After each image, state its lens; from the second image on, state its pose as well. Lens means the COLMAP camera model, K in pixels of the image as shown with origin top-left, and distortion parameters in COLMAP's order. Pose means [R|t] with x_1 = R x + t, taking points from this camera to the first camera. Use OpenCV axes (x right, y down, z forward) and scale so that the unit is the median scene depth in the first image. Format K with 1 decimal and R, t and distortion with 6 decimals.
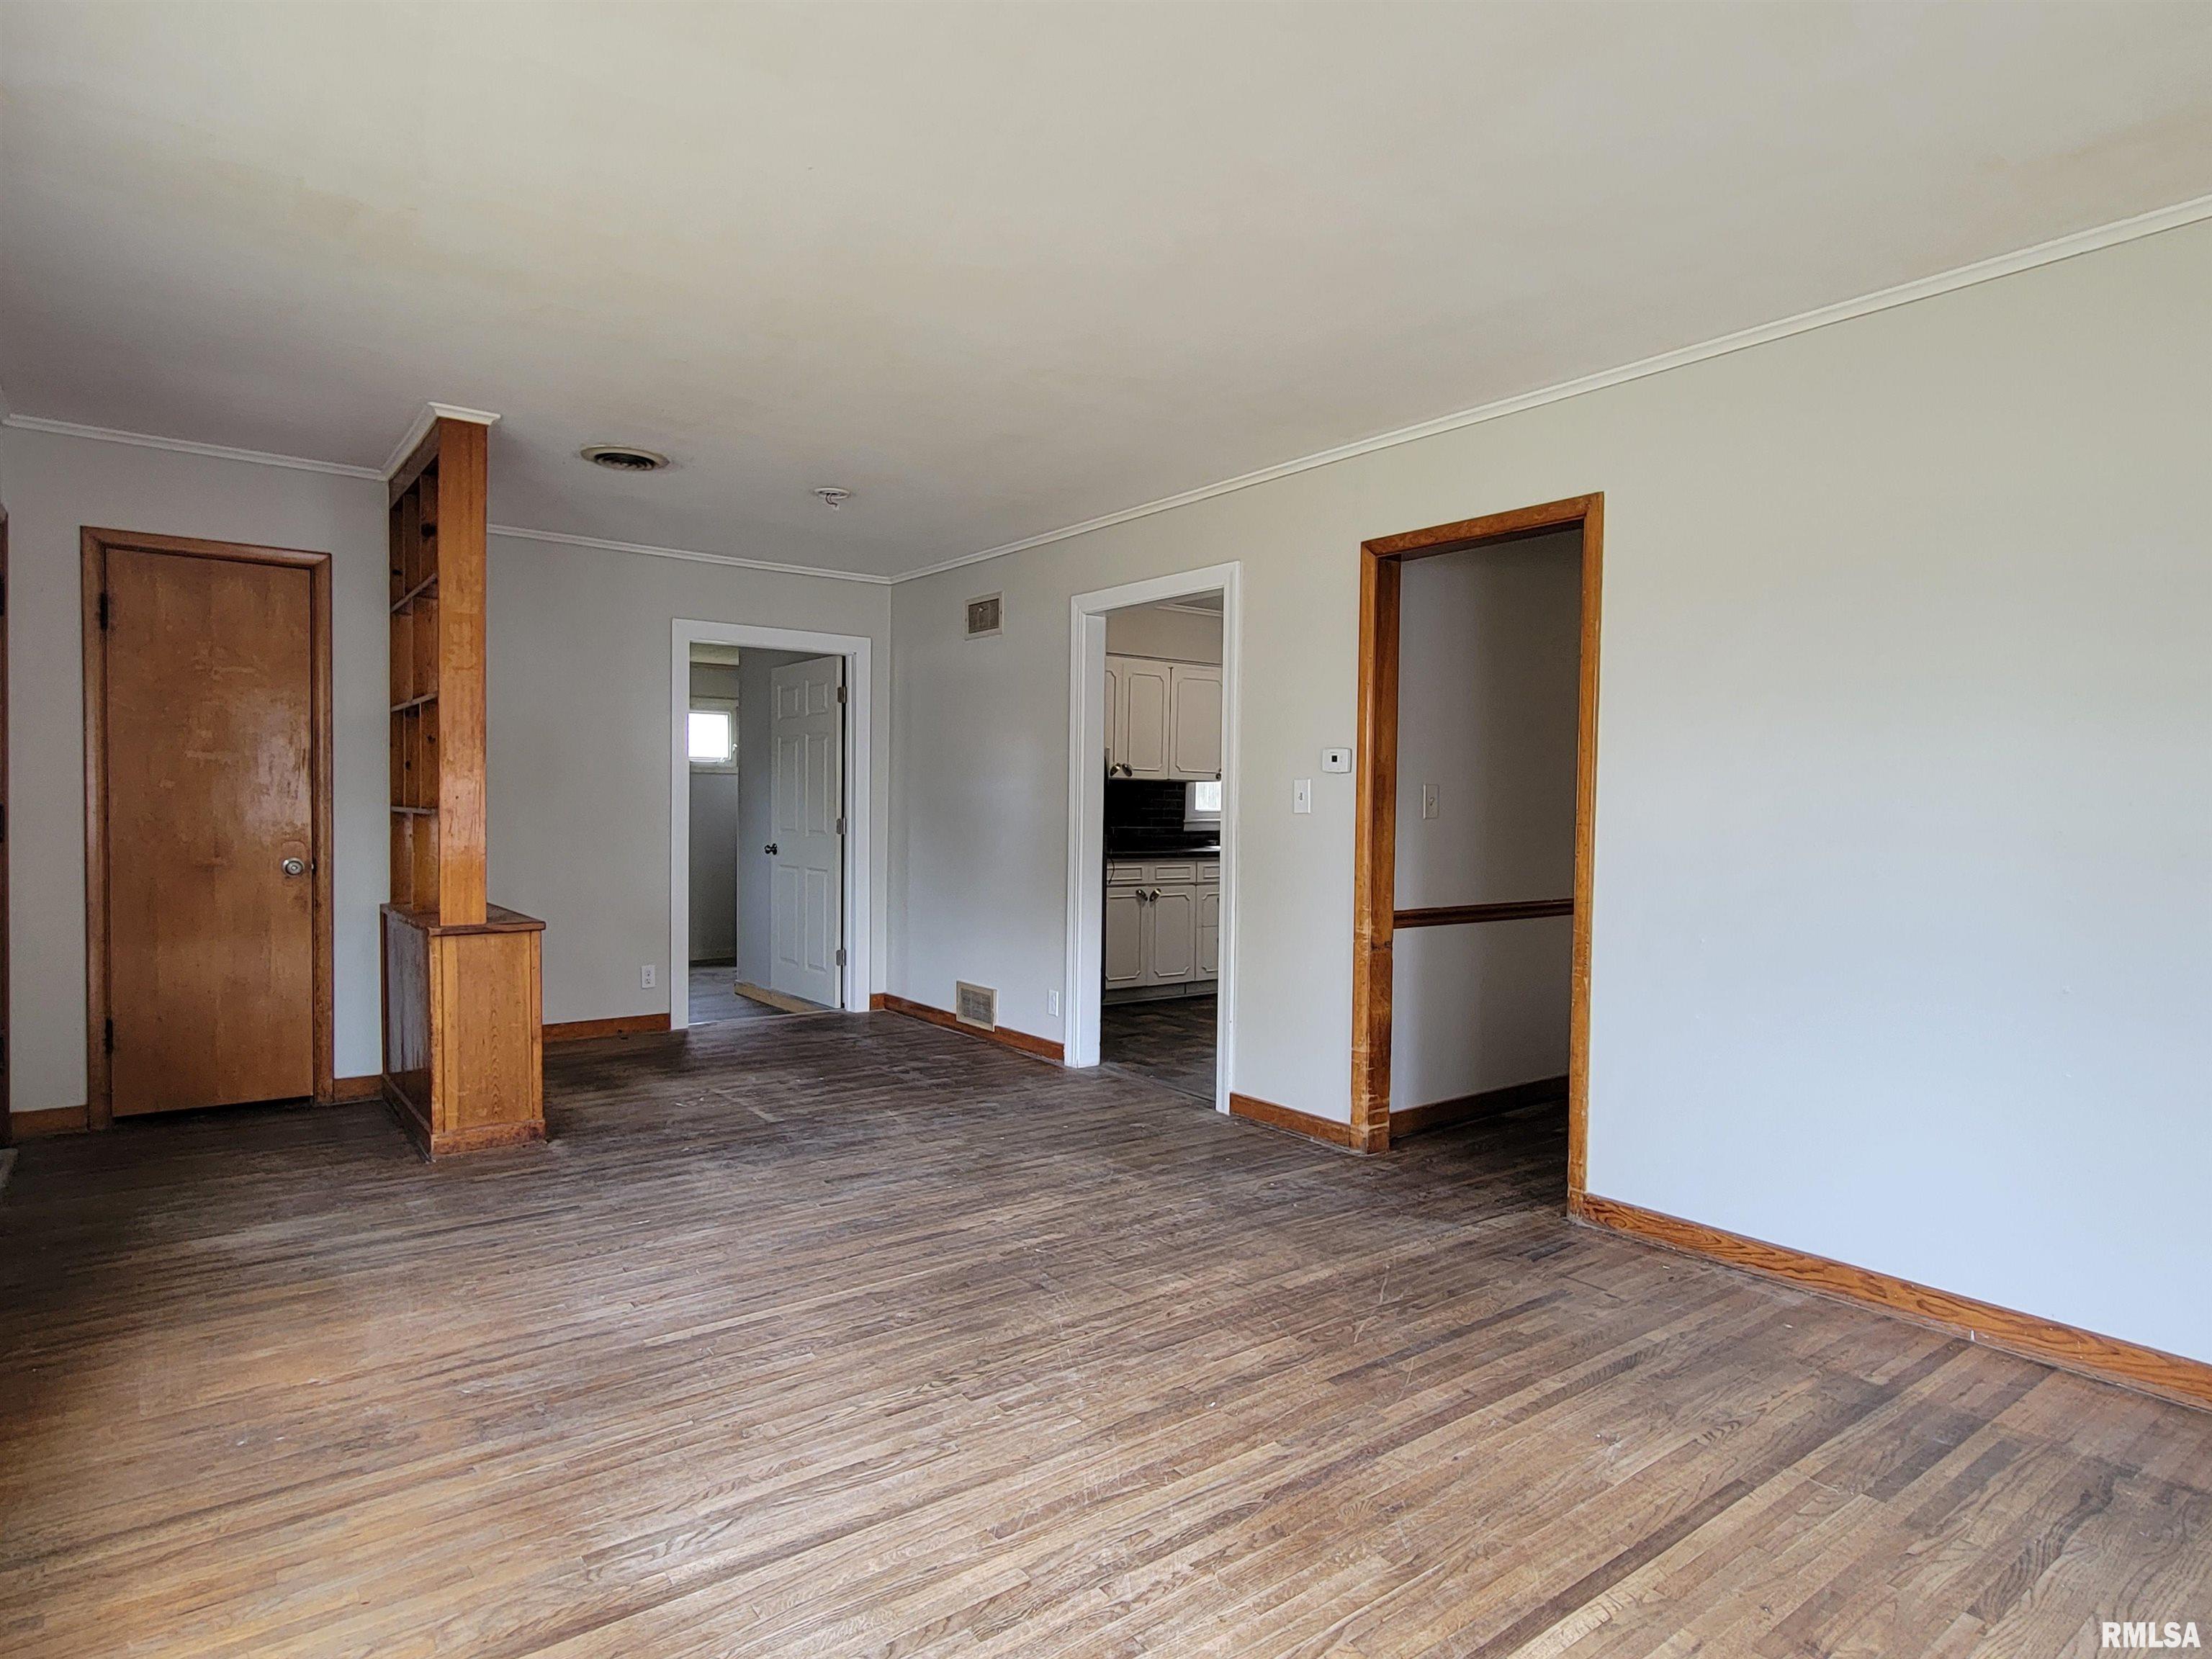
lens RADIAL K [[1253.2, 0, 1106.0], [0, 1253.2, 829.5], [0, 0, 1]] dist [0.006980, -0.002254]
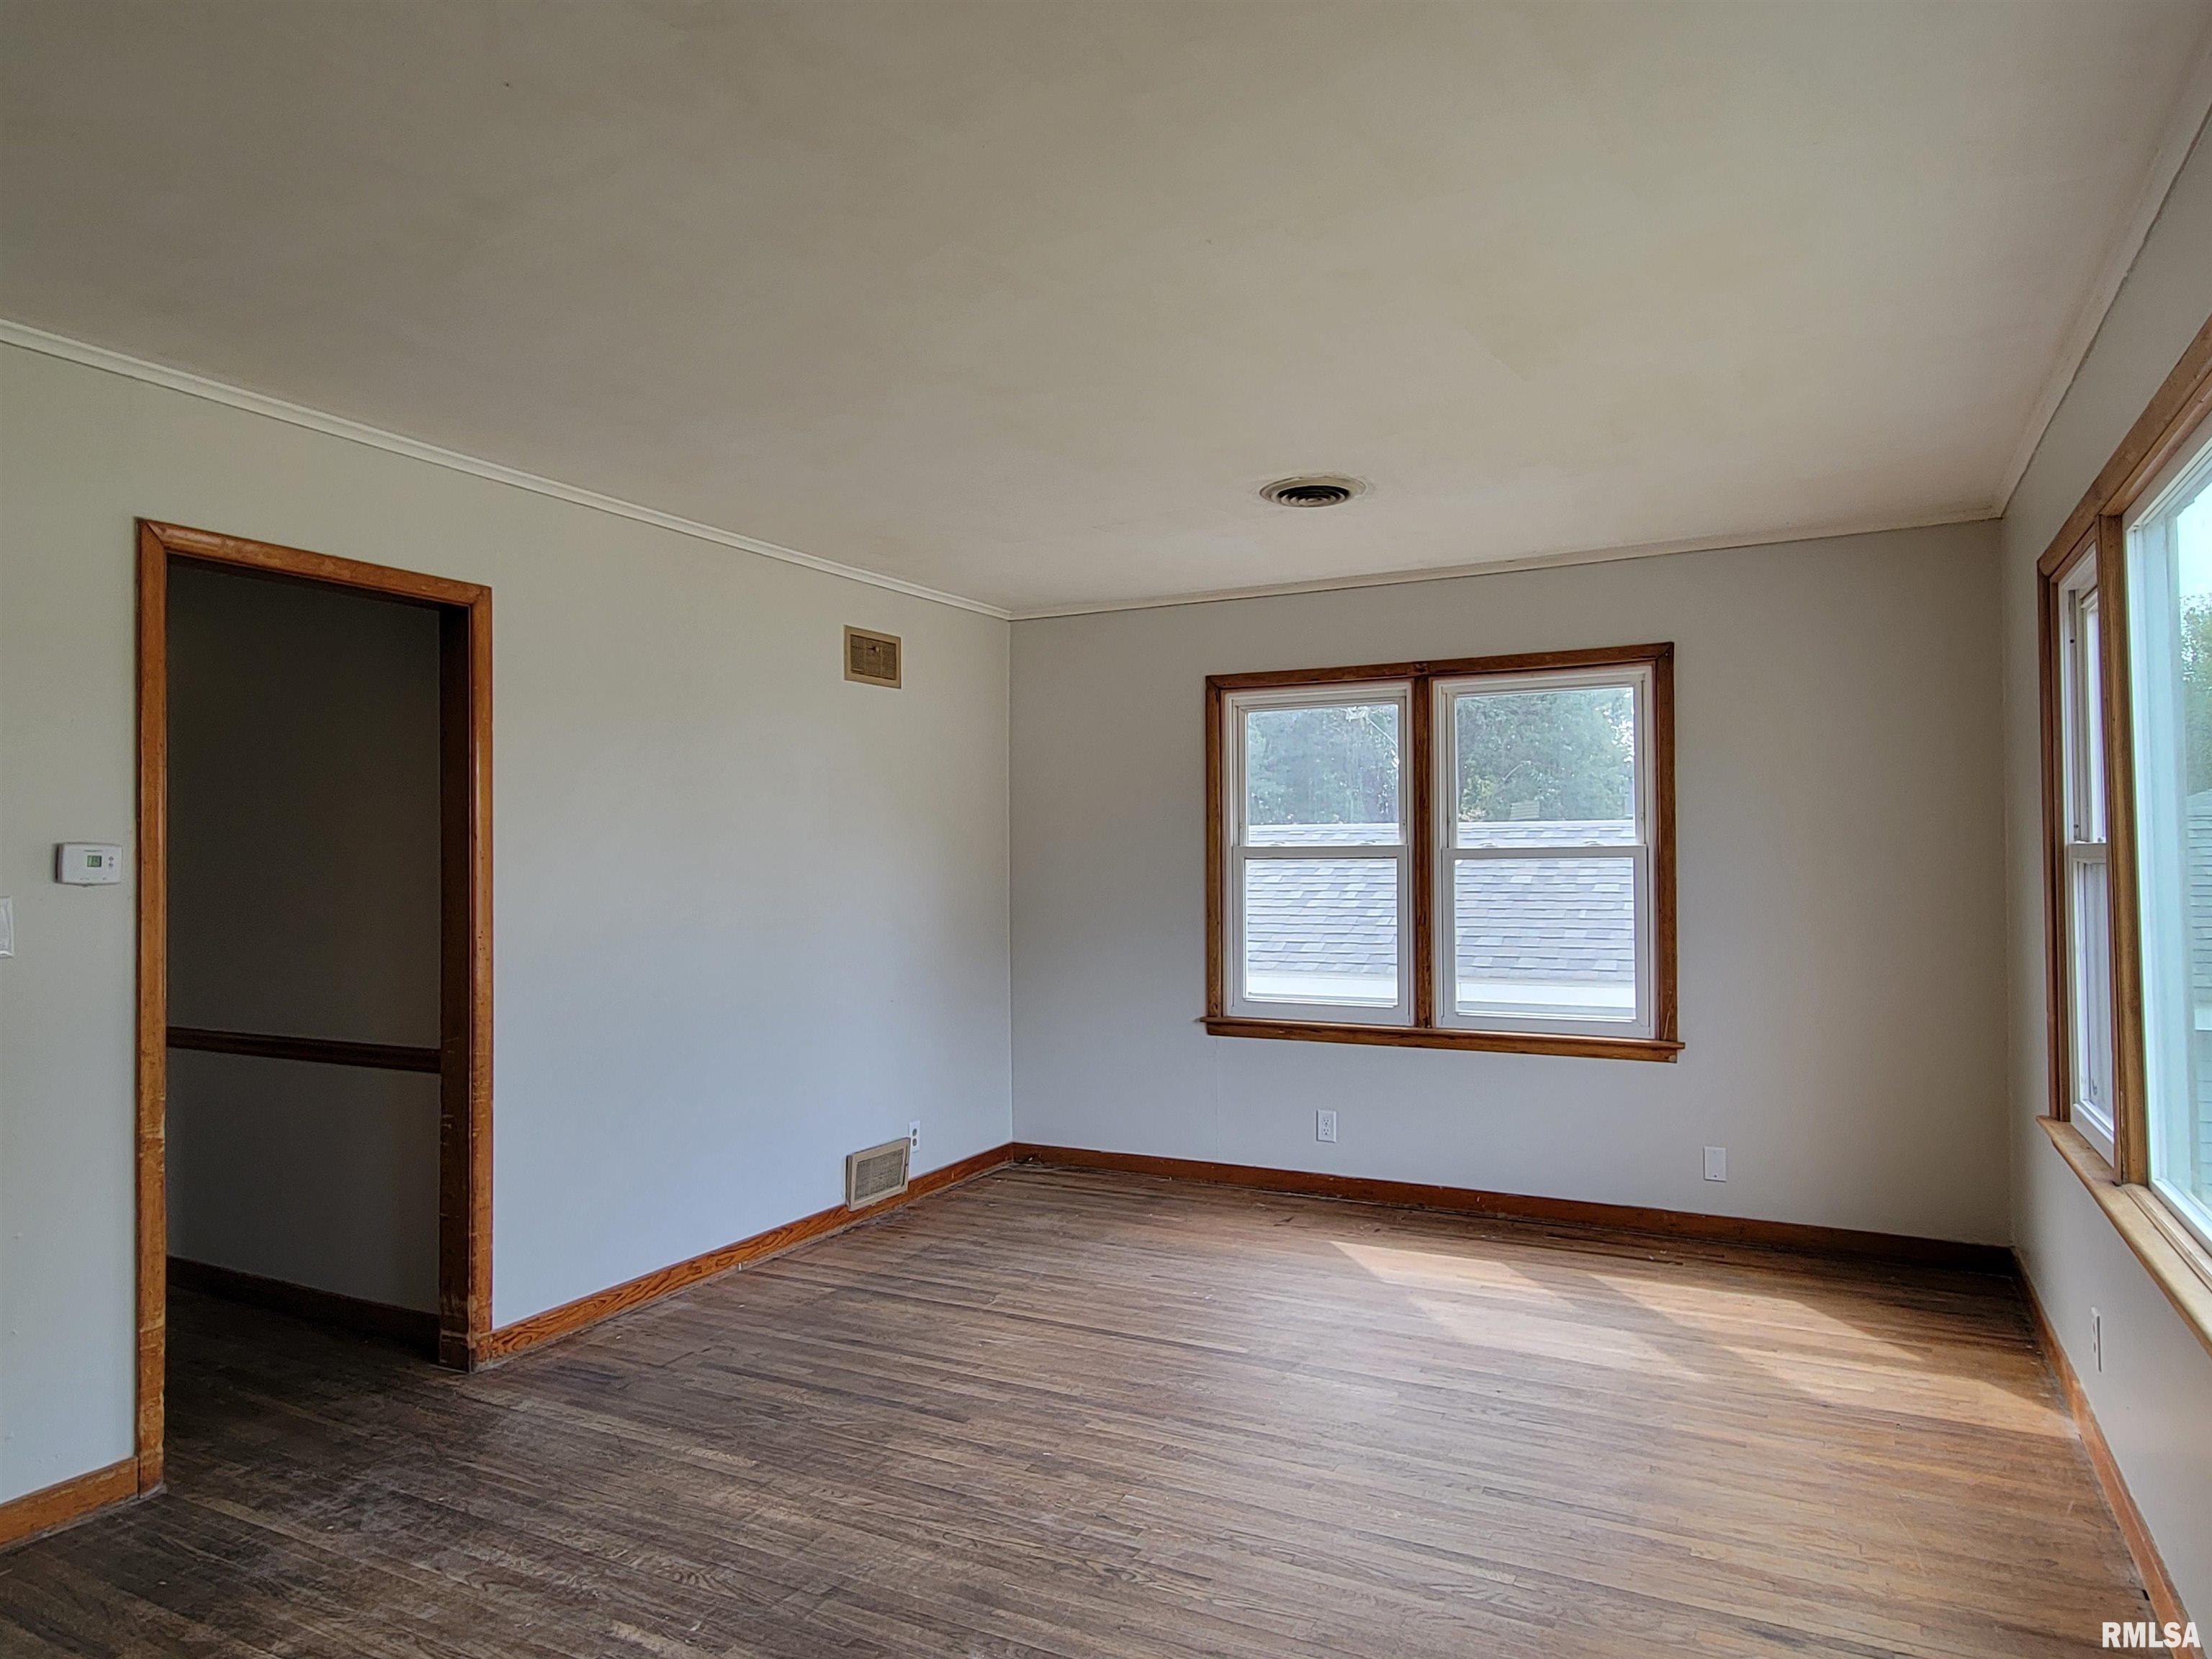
lens RADIAL K [[1358.6, 0, 1106.0], [0, 1358.6, 829.5], [0, 0, 1]] dist [-0.000462, -0.000579]
pose [[-0.418766, 0.011856, 0.908017, -0.870583], [0.022301, 0.999747, -0.002769, -0.084229], [-0.907820, 0.019090, -0.418925, 1.193527]]
